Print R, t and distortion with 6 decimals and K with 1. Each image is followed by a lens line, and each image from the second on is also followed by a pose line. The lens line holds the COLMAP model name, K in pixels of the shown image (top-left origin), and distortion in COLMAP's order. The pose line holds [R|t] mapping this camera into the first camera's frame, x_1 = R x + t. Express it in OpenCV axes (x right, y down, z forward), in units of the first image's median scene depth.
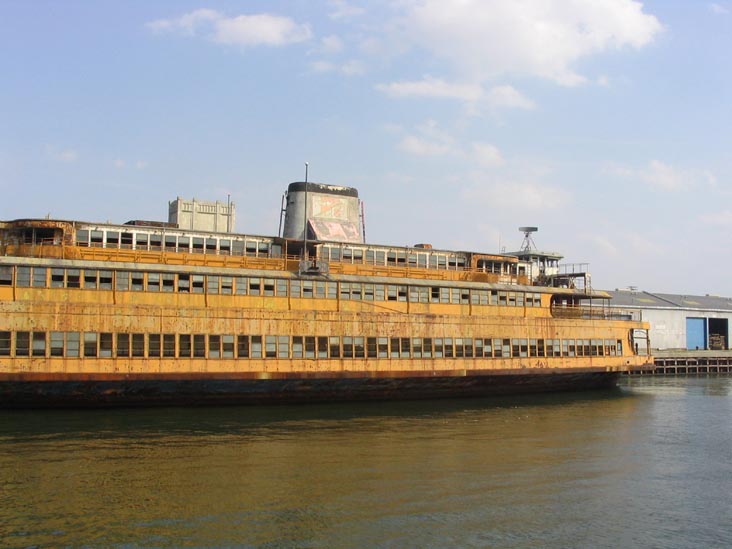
lens RADIAL K [[796.0, 0, 366.0], [0, 796.0, 274.5], [0, 0, 1]] dist [-0.128423, 0.006150]
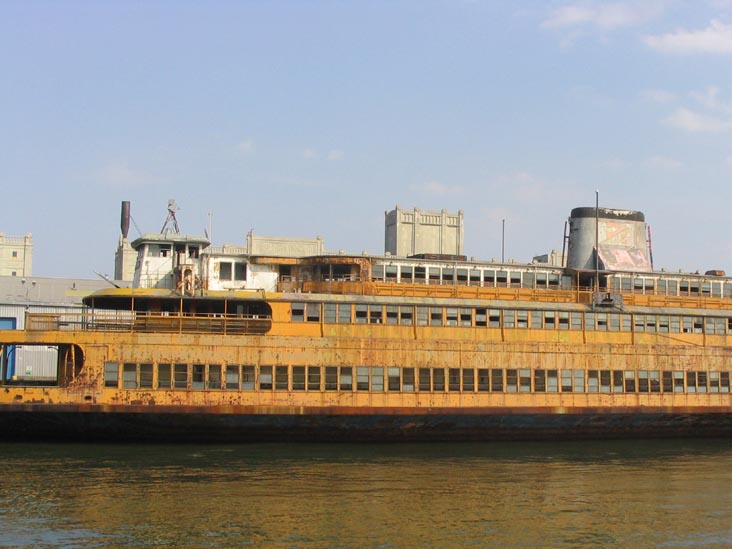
lens RADIAL K [[1152.5, 0, 366.0], [0, 1152.5, 274.5], [0, 0, 1]] dist [-0.162548, -0.002557]
pose [[0.983747, -0.011674, -0.179183, -0.108203], [0.010205, 0.999906, -0.009117, -0.030491], [0.179272, 0.007140, 0.983774, -0.440111]]
